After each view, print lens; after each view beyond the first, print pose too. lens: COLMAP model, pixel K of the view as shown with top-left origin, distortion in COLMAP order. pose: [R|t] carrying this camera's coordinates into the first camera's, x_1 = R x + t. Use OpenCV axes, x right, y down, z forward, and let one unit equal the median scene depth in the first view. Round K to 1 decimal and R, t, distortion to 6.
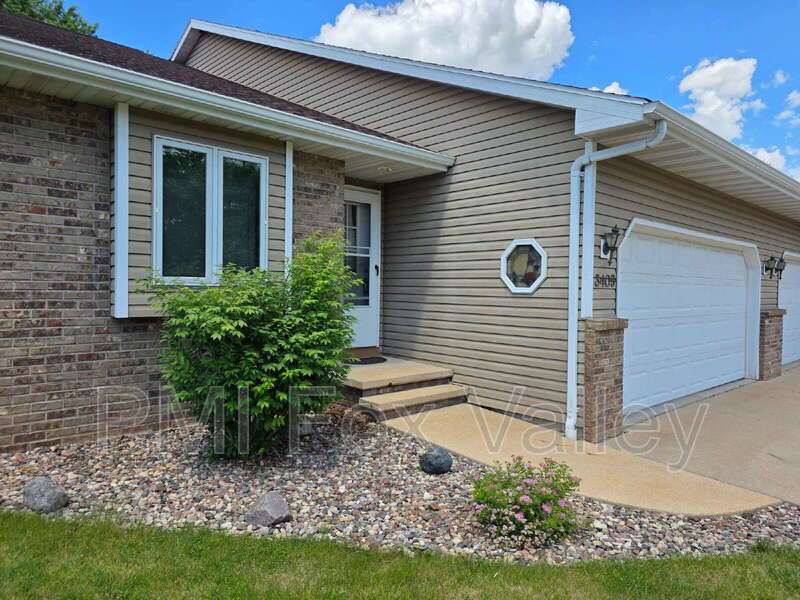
lens RADIAL K [[540.6, 0, 400.0], [0, 540.6, 300.0], [0, 0, 1]] dist [0.052370, -0.042256]
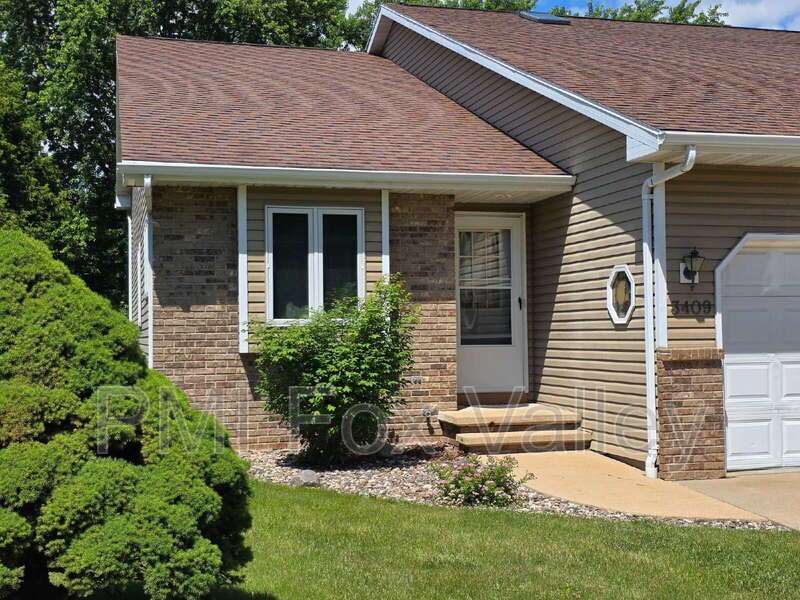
lens RADIAL K [[1079.3, 0, 388.9], [0, 1079.3, 288.0], [0, 0, 1]] dist [0.155658, -0.537360]
pose [[0.882141, -0.047562, -0.468579, 0.814887], [0.016387, 0.997385, -0.070388, 0.053878], [0.470701, 0.054414, 0.880613, -0.885832]]
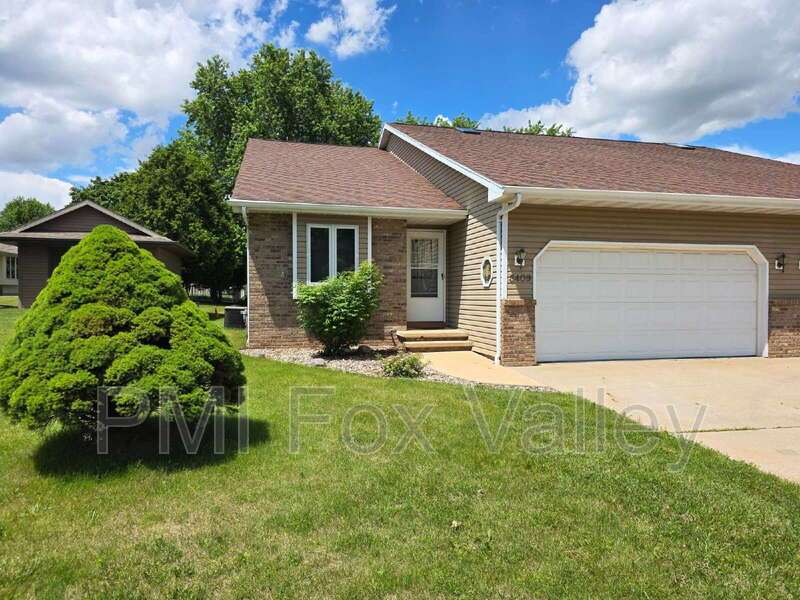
lens RADIAL K [[540.6, 0, 400.0], [0, 540.6, 300.0], [0, 0, 1]] dist [0.052370, -0.042256]
pose [[0.872369, -0.011740, -0.488707, 0.929597], [0.002278, 0.999798, -0.019952, 0.072086], [0.488843, 0.016292, 0.872220, -0.761845]]
